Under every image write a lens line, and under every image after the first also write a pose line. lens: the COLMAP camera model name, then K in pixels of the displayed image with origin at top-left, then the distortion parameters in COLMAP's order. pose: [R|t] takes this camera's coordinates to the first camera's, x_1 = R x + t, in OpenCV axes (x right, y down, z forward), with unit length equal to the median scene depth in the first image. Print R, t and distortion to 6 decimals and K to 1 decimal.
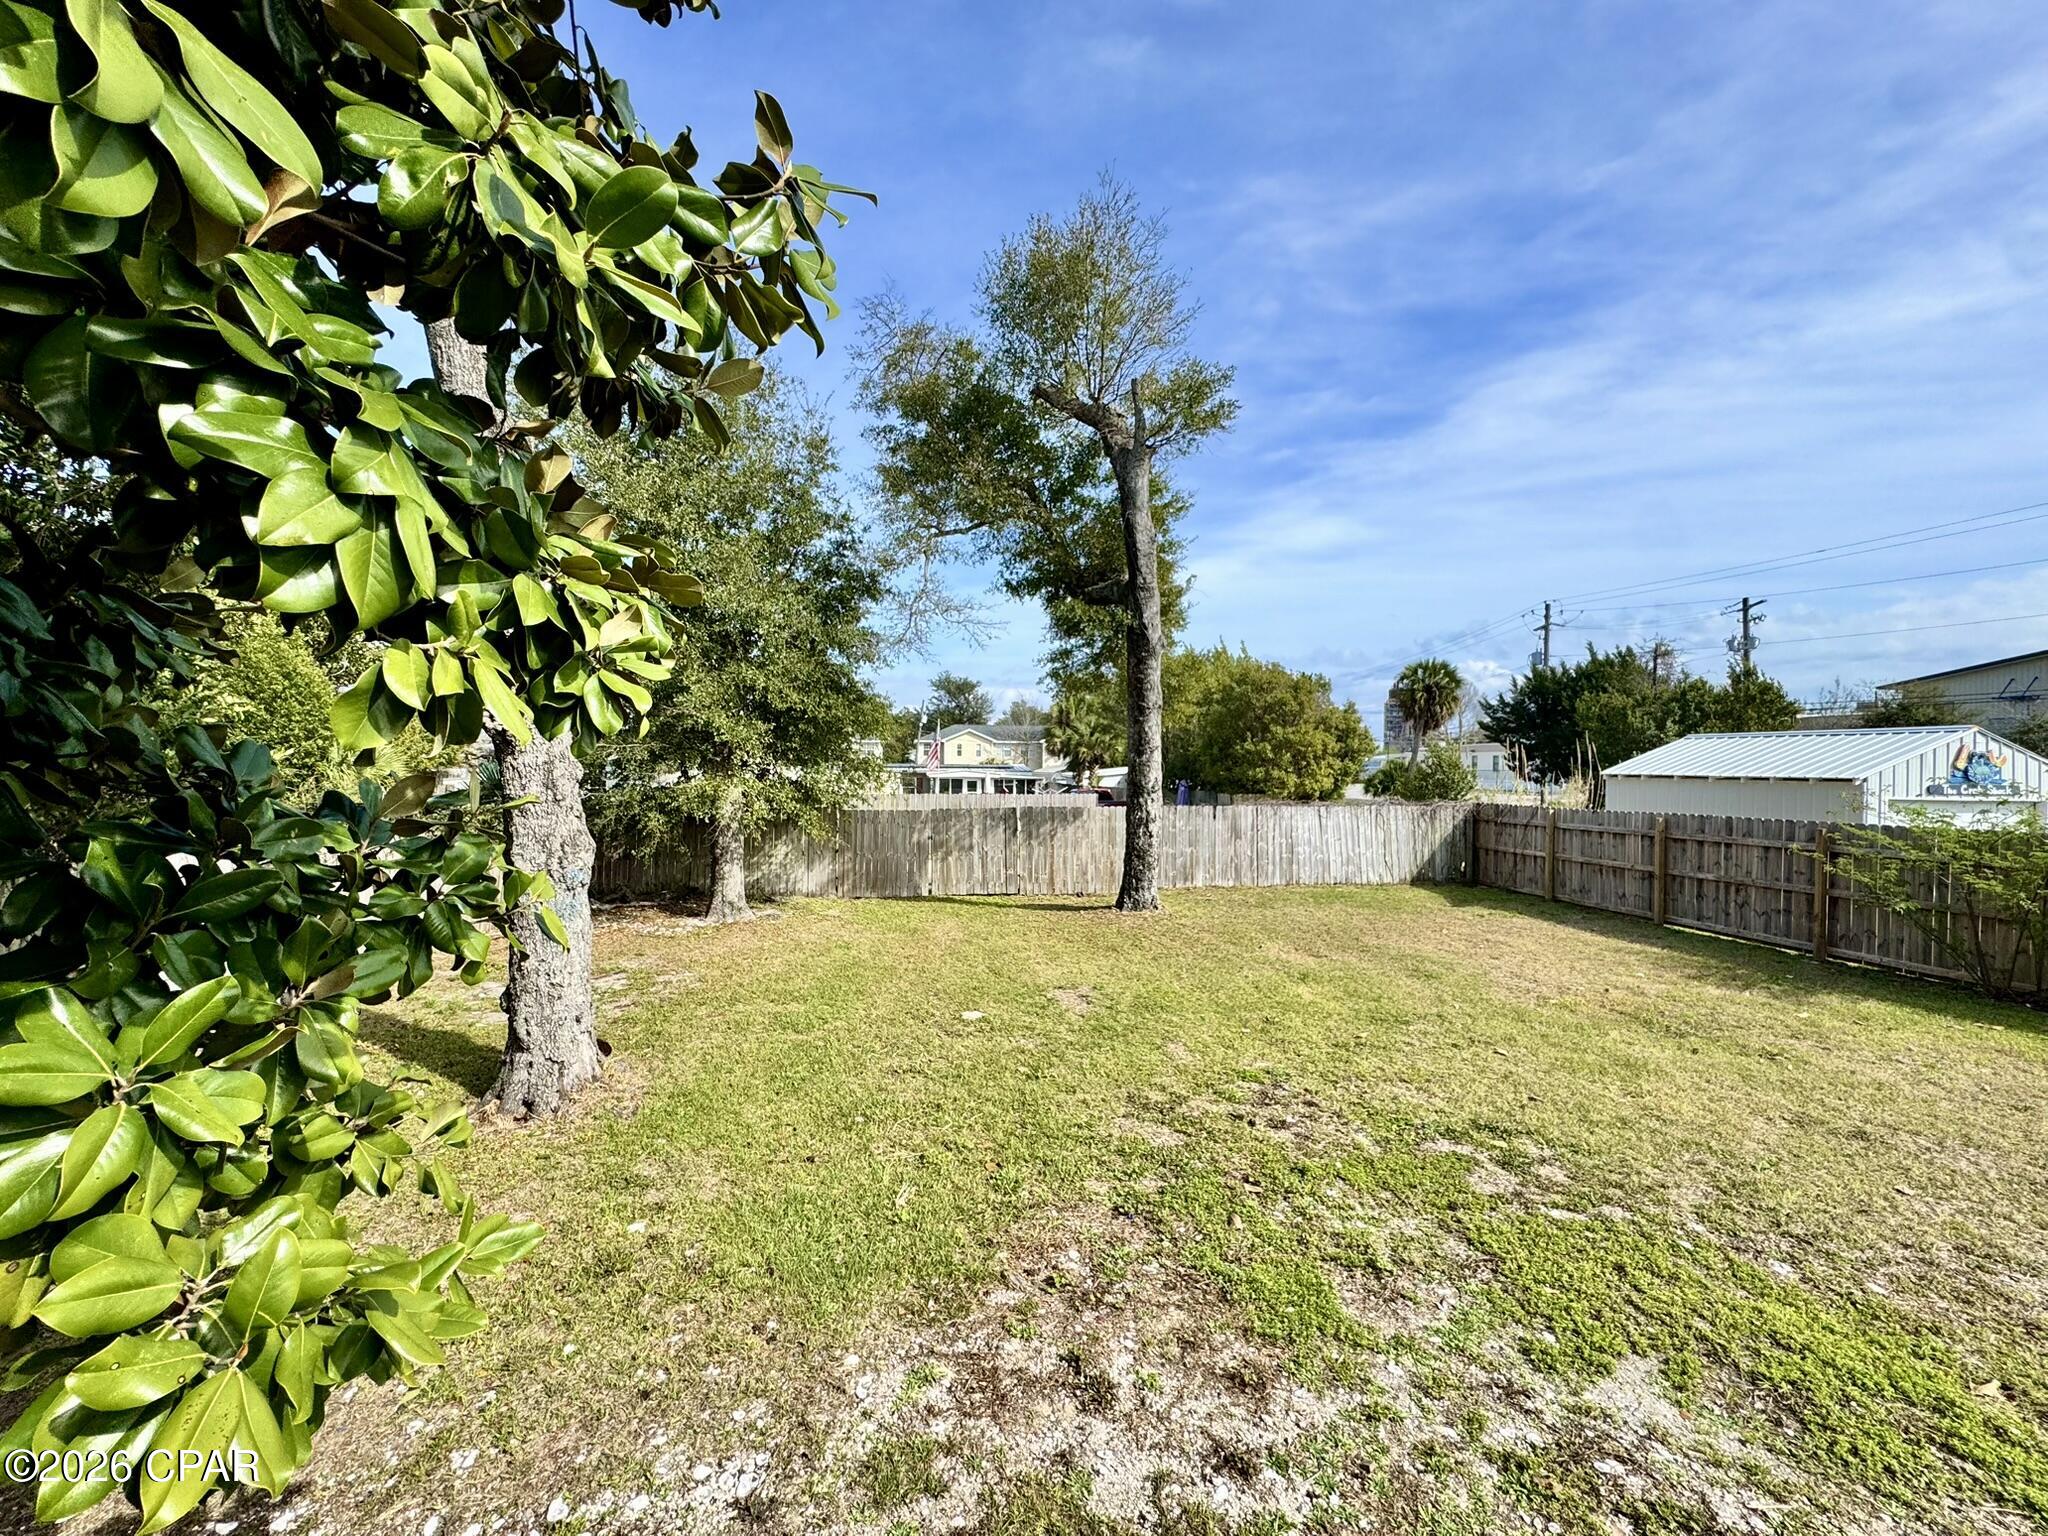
lens RADIAL K [[804.0, 0, 1031.3], [0, 804.0, 763.5], [0, 0, 1]] dist [-0.003782, -0.000449]
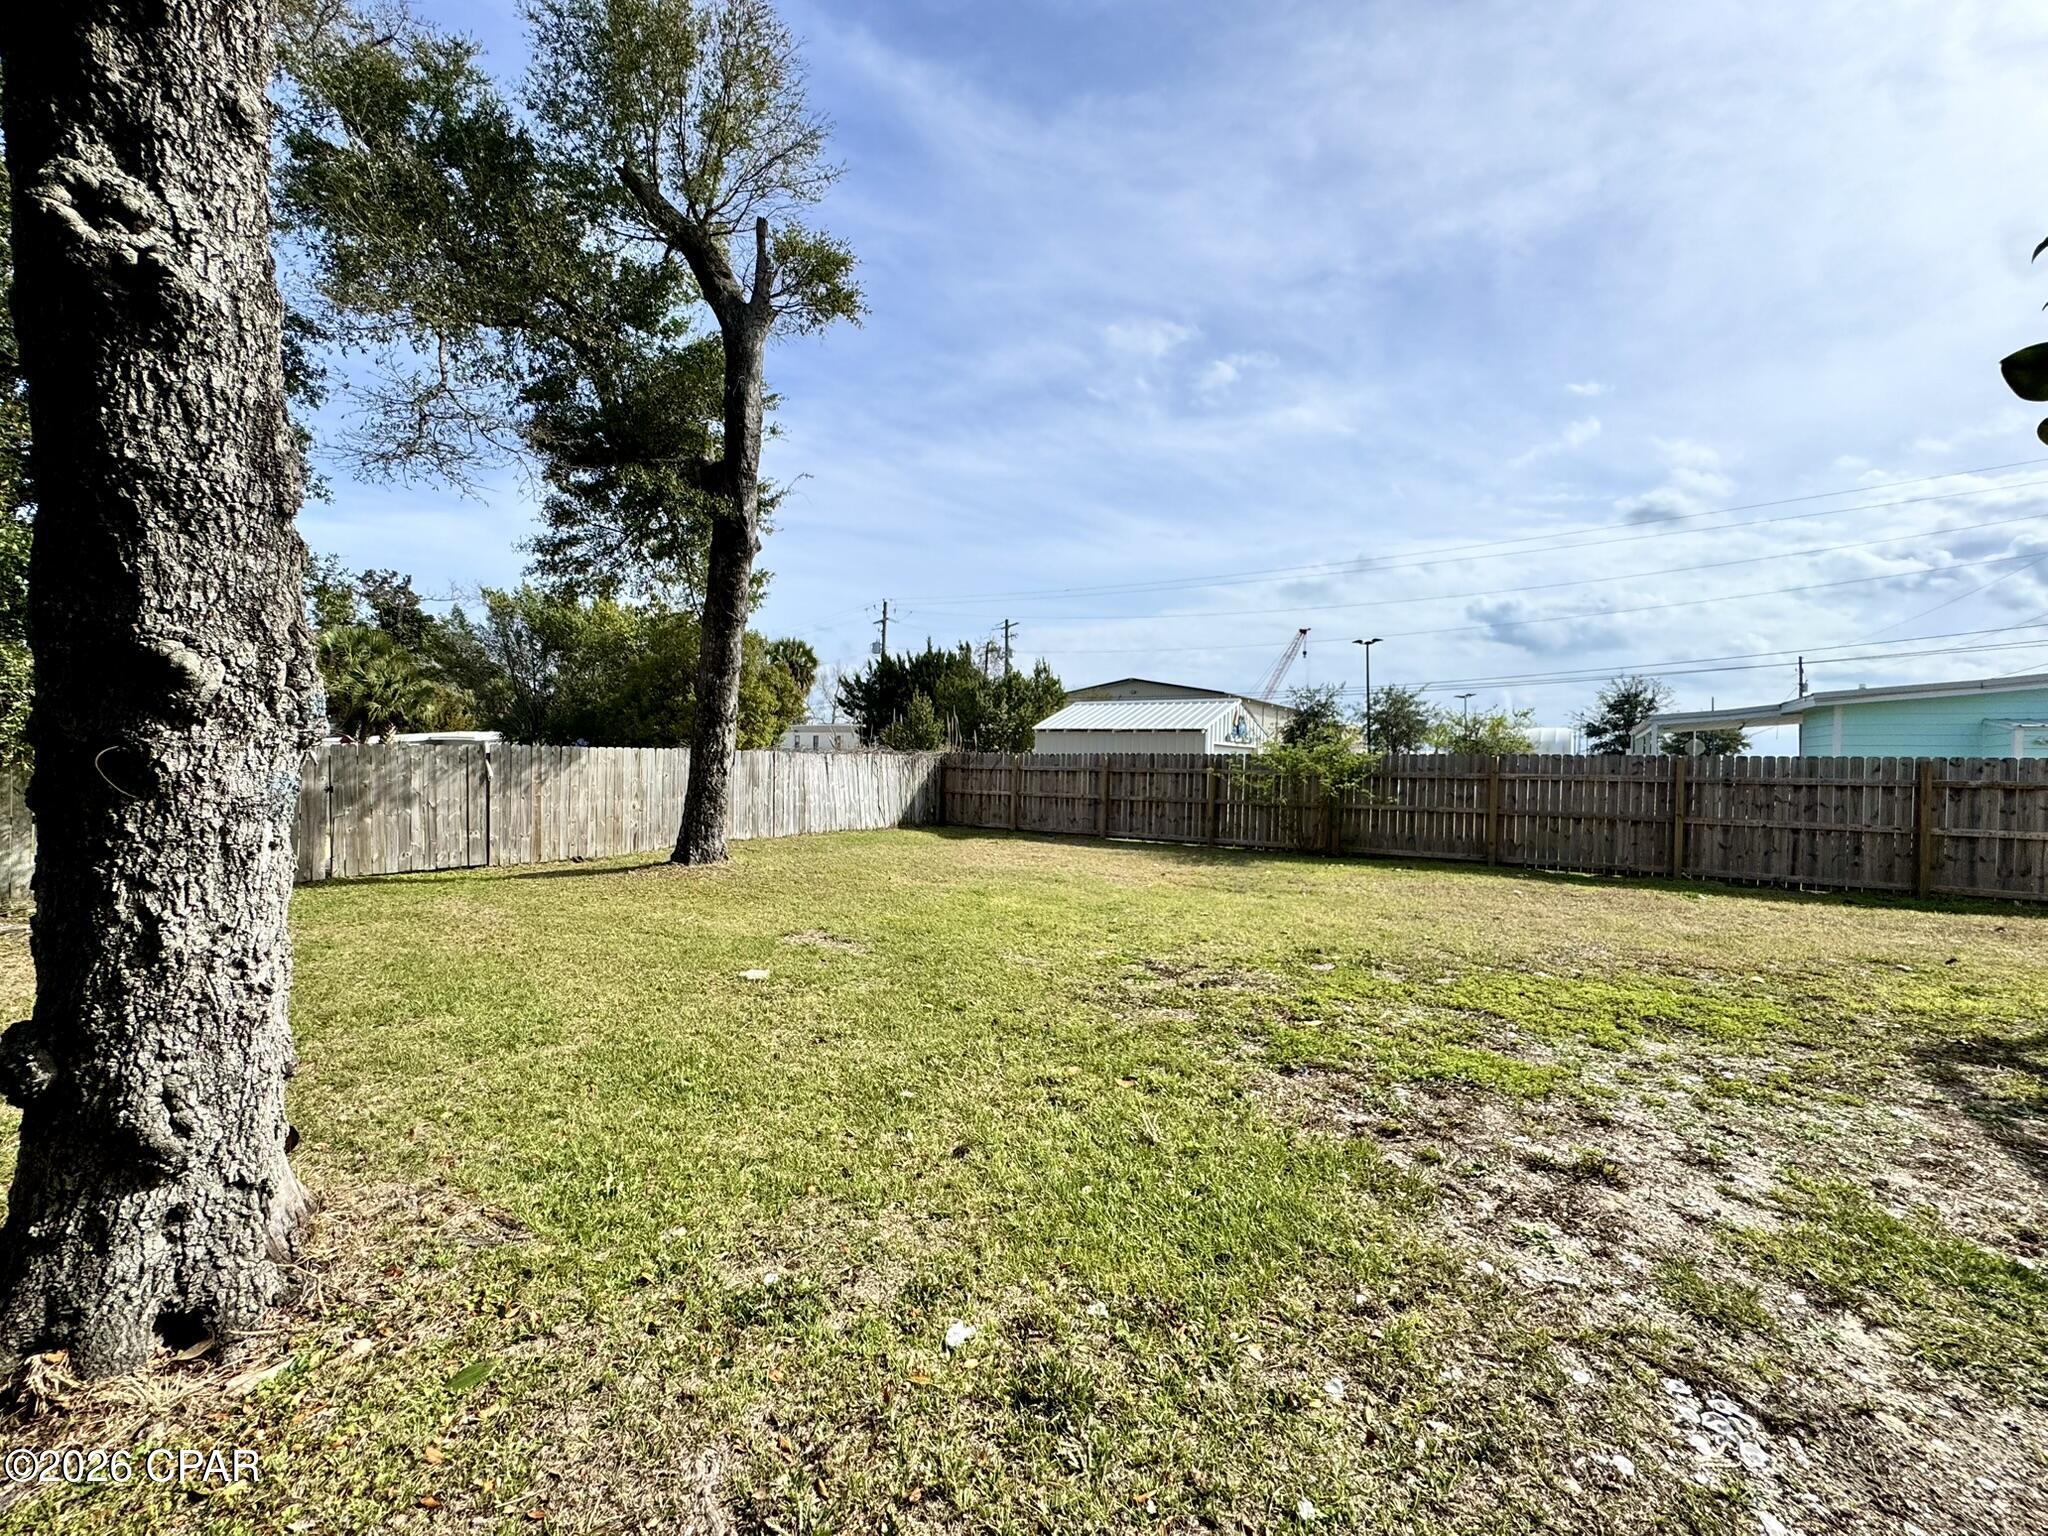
lens RADIAL K [[804.0, 0, 1031.3], [0, 804.0, 763.5], [0, 0, 1]] dist [-0.003782, -0.000449]
pose [[0.687830, 0.002996, 0.725865, -0.226362], [-0.020253, 0.999681, 0.015067, 0.055970], [-0.725589, -0.025064, 0.687672, 0.169289]]
